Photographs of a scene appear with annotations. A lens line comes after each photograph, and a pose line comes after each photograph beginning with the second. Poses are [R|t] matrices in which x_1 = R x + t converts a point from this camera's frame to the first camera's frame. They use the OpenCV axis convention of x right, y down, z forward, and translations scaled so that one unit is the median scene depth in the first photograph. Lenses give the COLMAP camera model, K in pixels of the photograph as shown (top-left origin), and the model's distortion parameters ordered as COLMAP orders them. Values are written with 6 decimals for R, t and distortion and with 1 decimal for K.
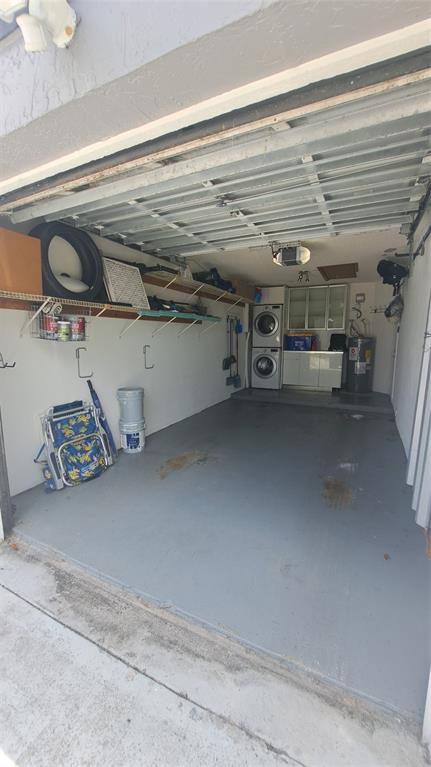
lens RADIAL K [[303.5, 0, 214.6], [0, 303.5, 386.3], [0, 0, 1]] dist [-0.014619, -0.000557]
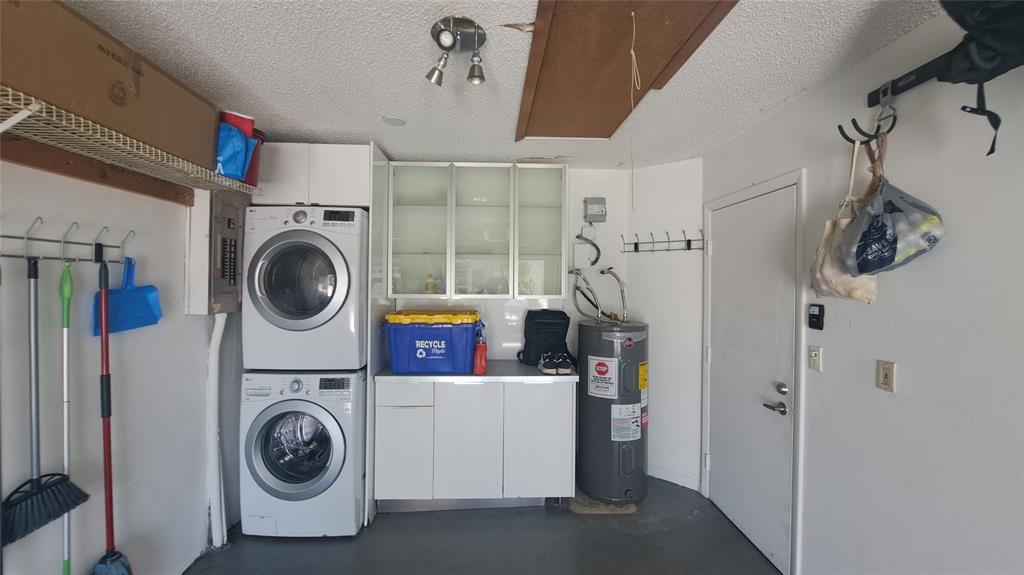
lens RADIAL K [[405.2, 0, 514.7], [0, 405.2, 284.5], [0, 0, 1]] dist [-0.014619, -0.000557]
pose [[0.871531, 0.001418, 0.490337, 0.163070], [0.067452, 0.990142, -0.122755, -0.148706], [-0.485678, 0.140059, 0.862844, 0.629880]]
